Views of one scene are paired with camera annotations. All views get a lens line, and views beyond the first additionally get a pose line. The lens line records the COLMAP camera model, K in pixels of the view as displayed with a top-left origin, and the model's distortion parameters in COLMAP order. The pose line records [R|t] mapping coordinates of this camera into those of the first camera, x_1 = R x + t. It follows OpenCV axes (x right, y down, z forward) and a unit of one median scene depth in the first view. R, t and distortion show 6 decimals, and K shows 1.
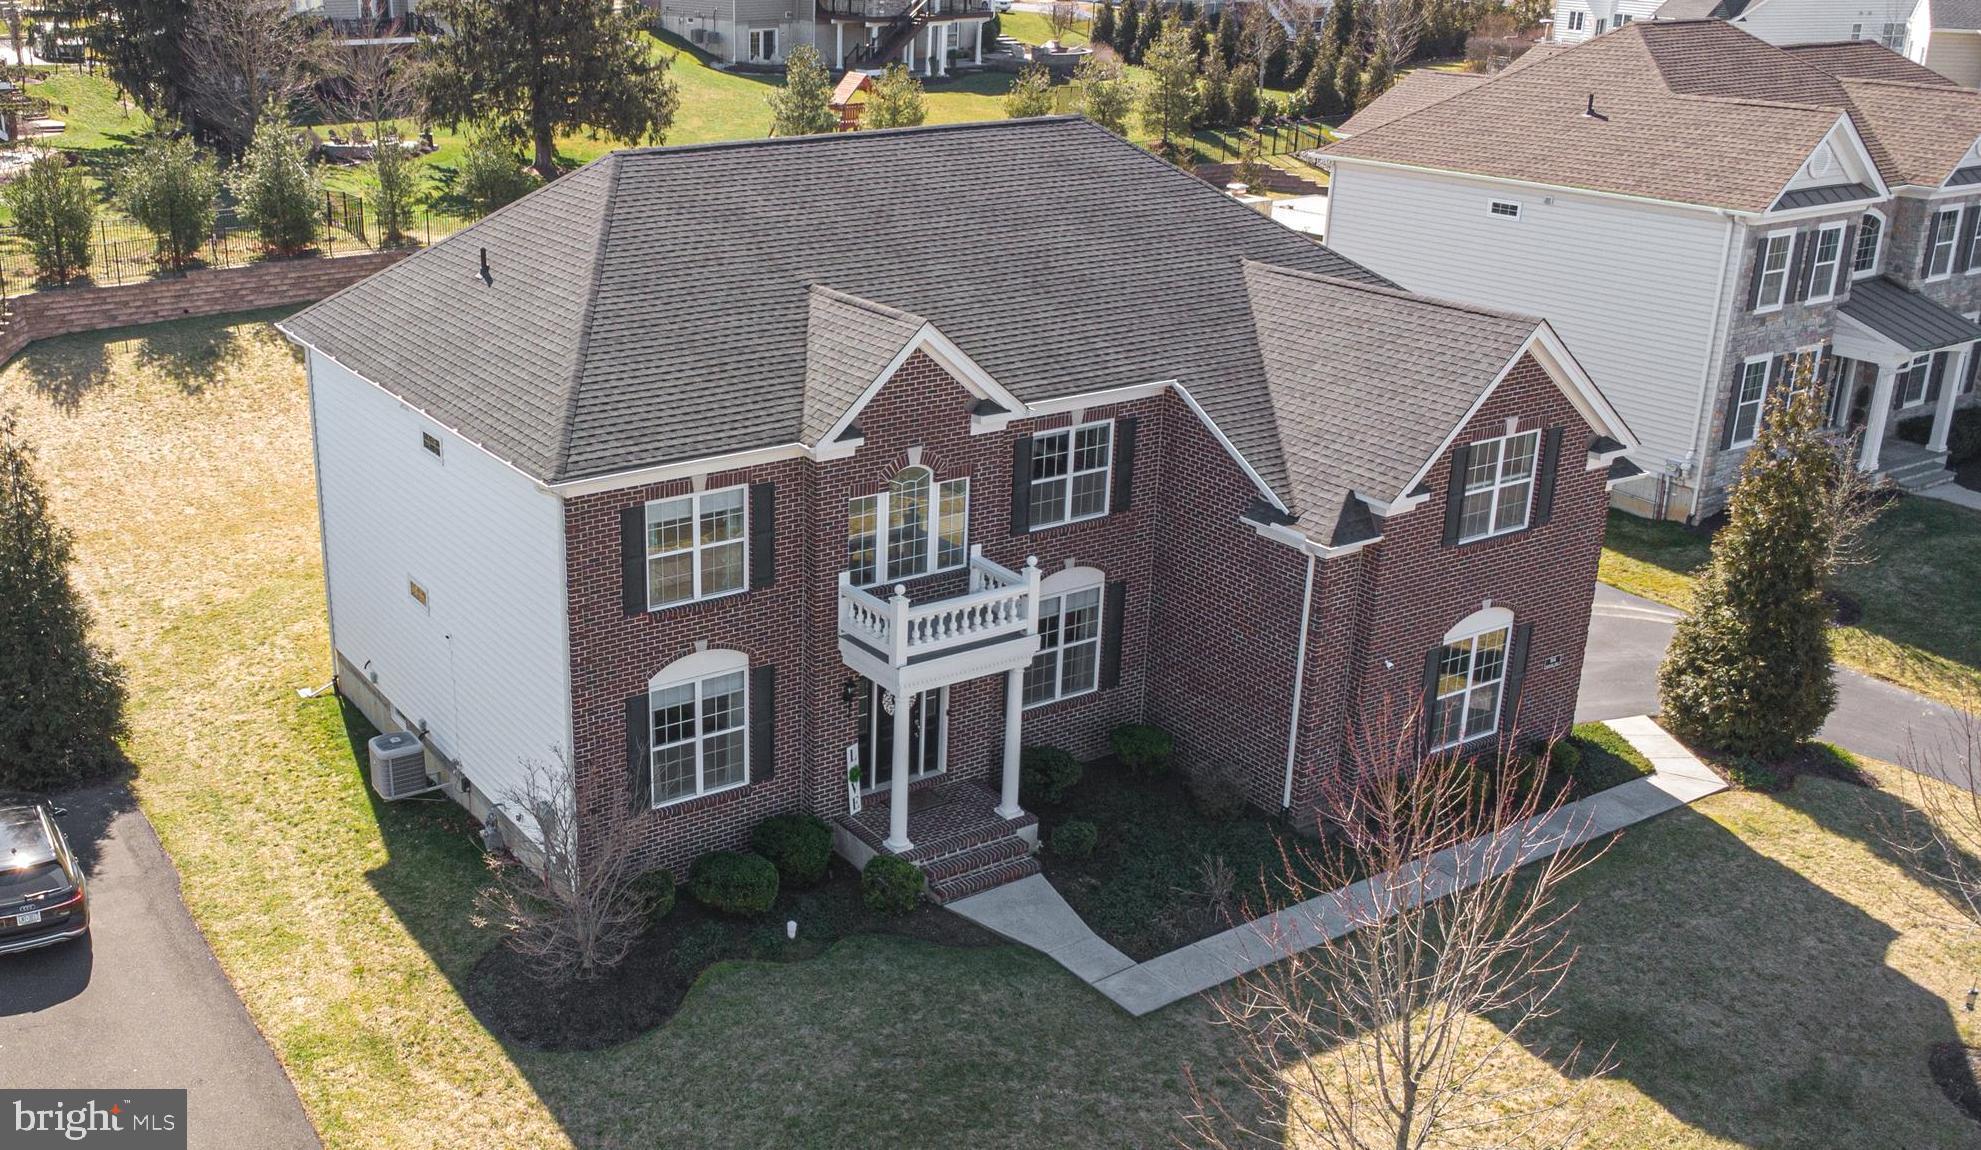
lens RADIAL K [[1860.3, 0, 711.3], [0, 1860.3, 554.3], [0, 0, 1]] dist [0.015164, 0.000000]
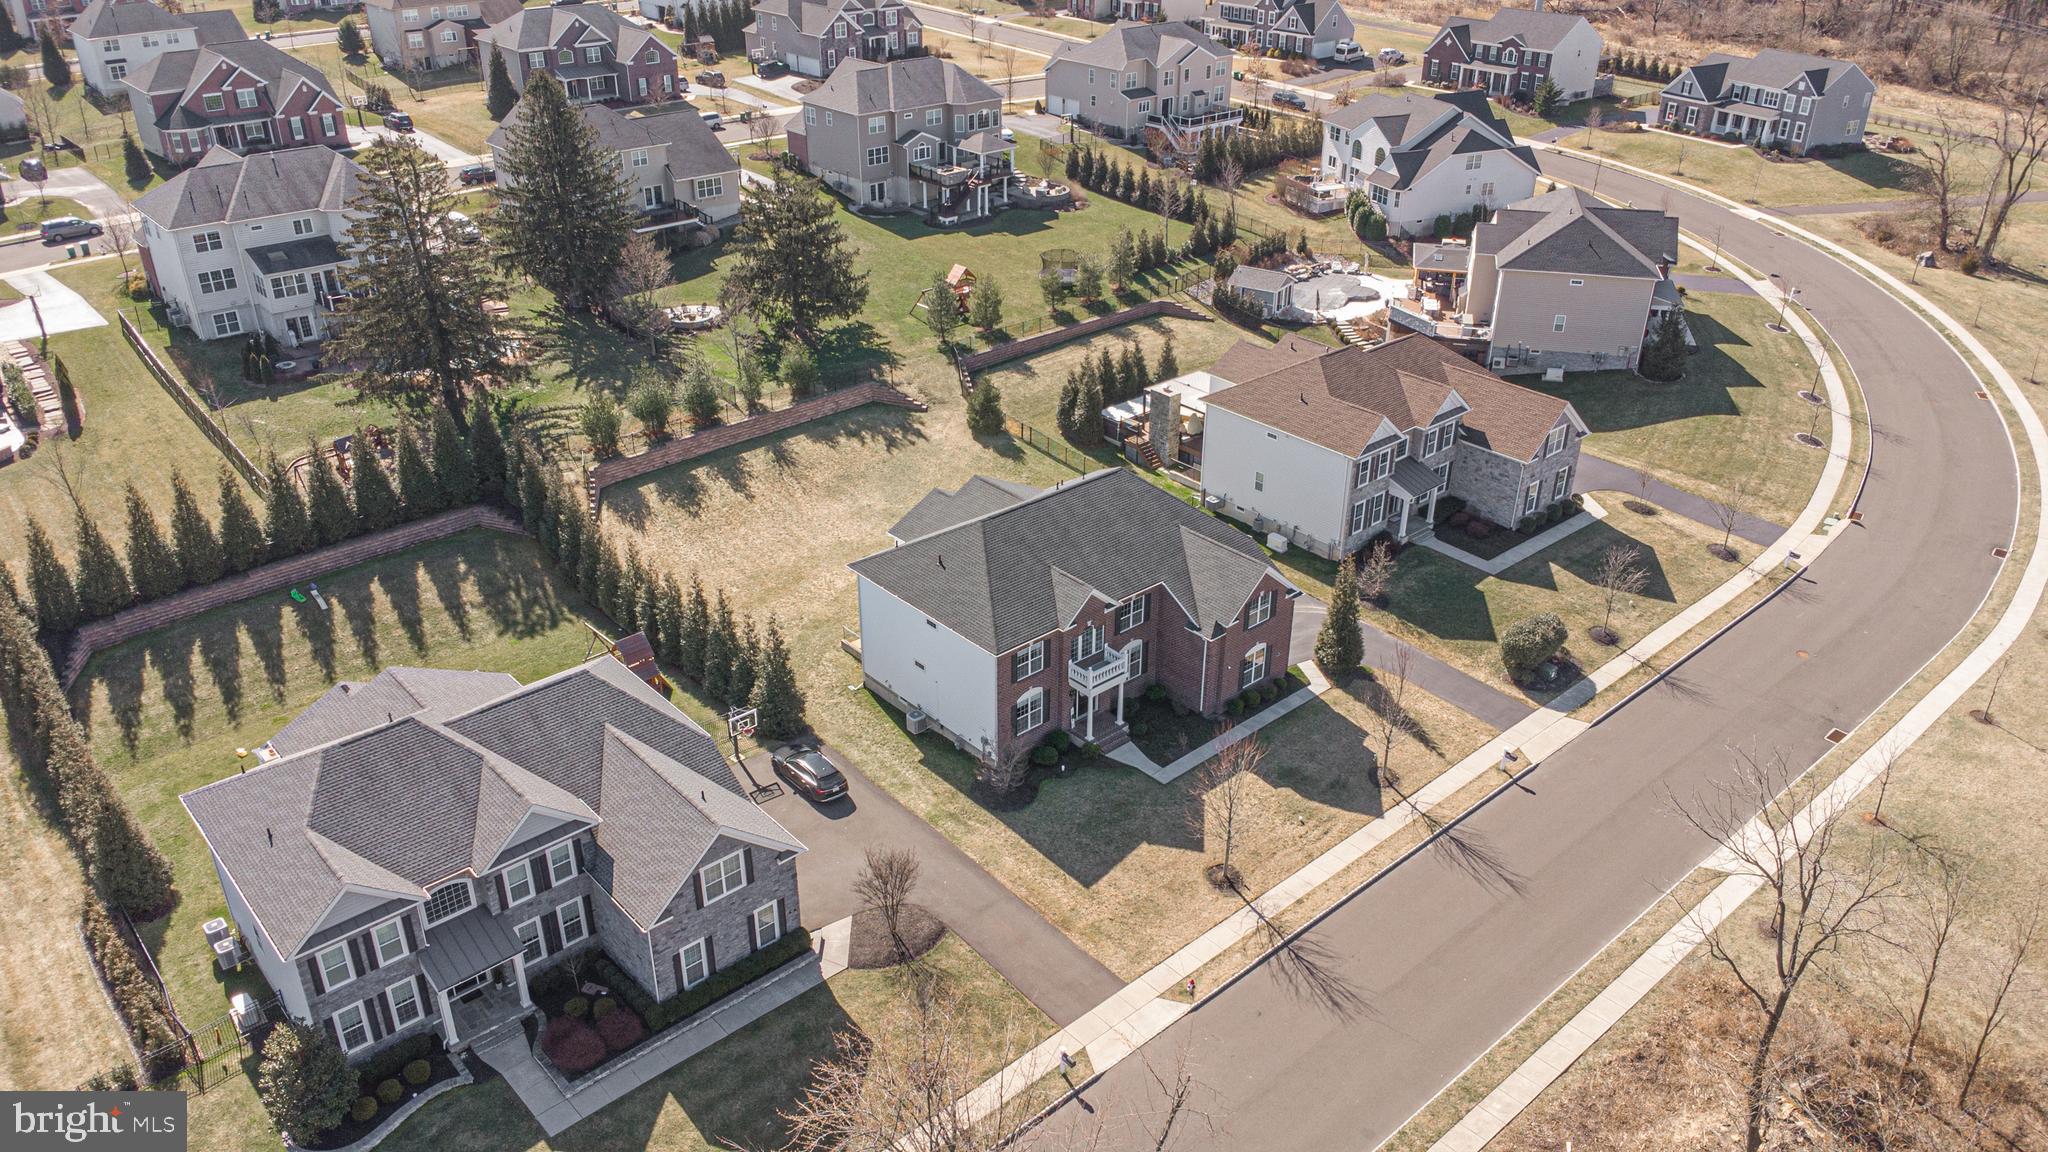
lens RADIAL K [[1500.0, 0, 1028.5], [0, 1500.0, 573.2], [0, 0, 1]] dist [0.018550, -0.003698]
pose [[0.978452, -0.083522, 0.188827, -0.461766], [0.053384, 0.985769, 0.159402, -0.536911], [-0.199454, -0.145887, 0.968987, -1.448076]]
